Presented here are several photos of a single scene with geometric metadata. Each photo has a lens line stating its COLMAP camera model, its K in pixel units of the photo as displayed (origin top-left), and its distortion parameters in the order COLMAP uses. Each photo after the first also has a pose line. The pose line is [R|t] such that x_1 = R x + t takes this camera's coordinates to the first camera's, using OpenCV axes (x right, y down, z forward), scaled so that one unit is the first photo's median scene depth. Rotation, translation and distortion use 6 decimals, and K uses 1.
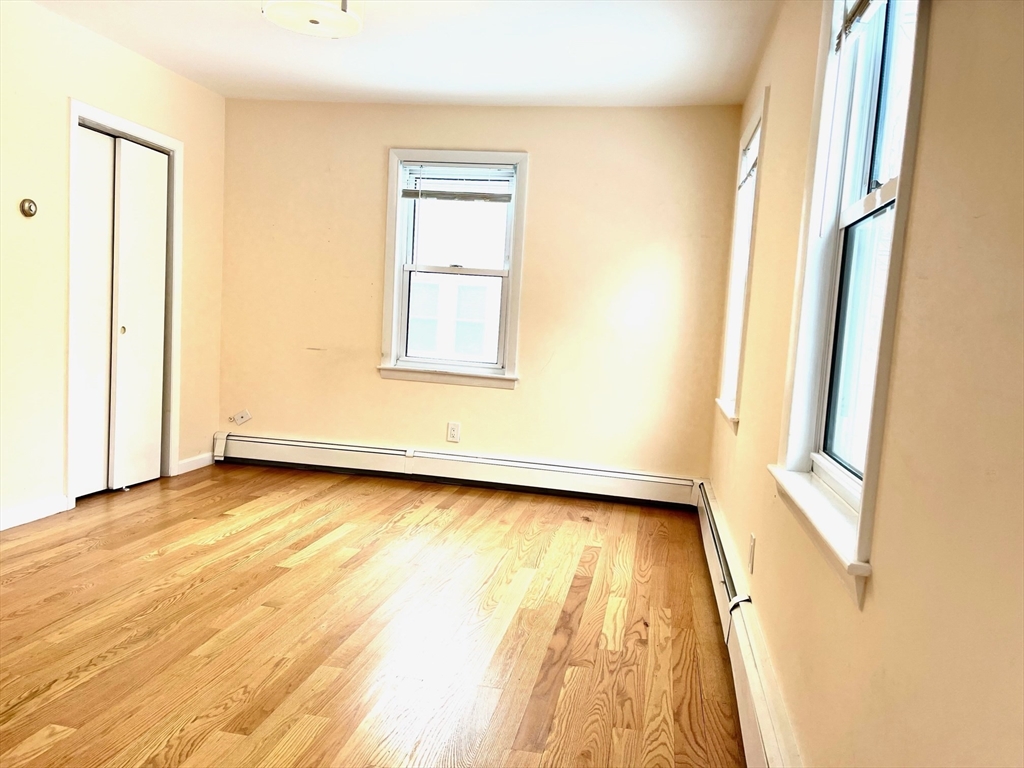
lens RADIAL K [[773.8, 0, 516.7], [0, 773.8, 392.3], [0, 0, 1]] dist [0.065653, -0.096457]
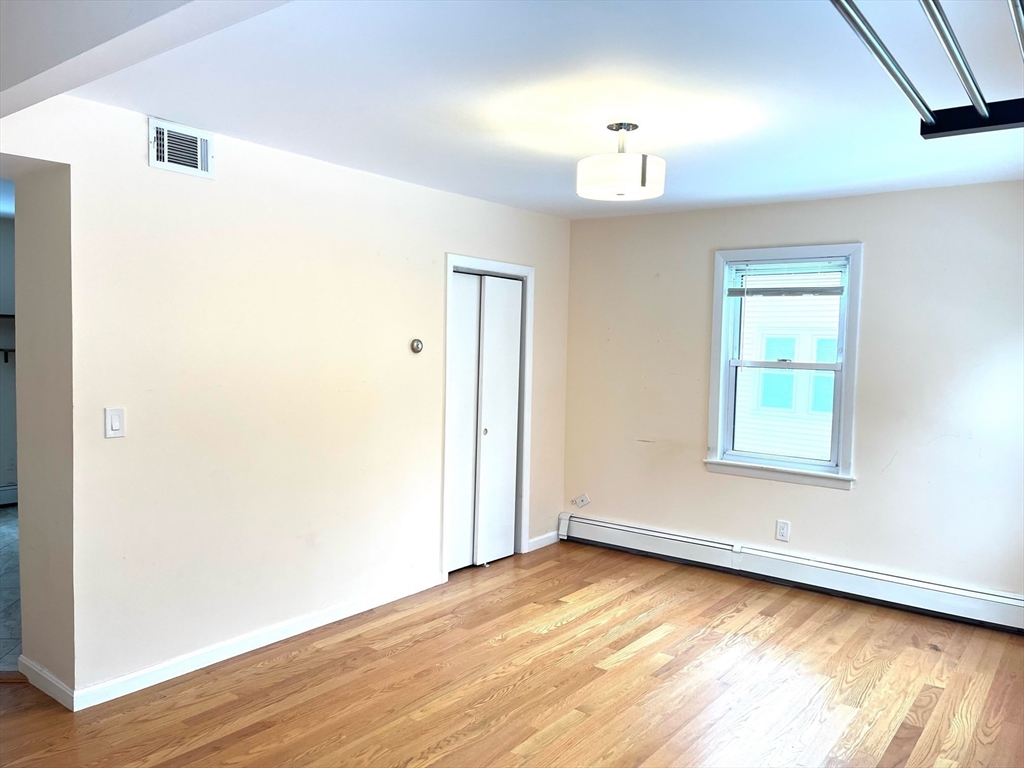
lens RADIAL K [[773.8, 0, 502.2], [0, 773.8, 385.2], [0, 0, 1]] dist [0.065653, -0.096457]
pose [[0.886855, -0.015983, -0.461772, 0.071187], [-0.009628, 0.998545, -0.053052, -0.088361], [0.461948, 0.051496, 0.885411, -0.047172]]
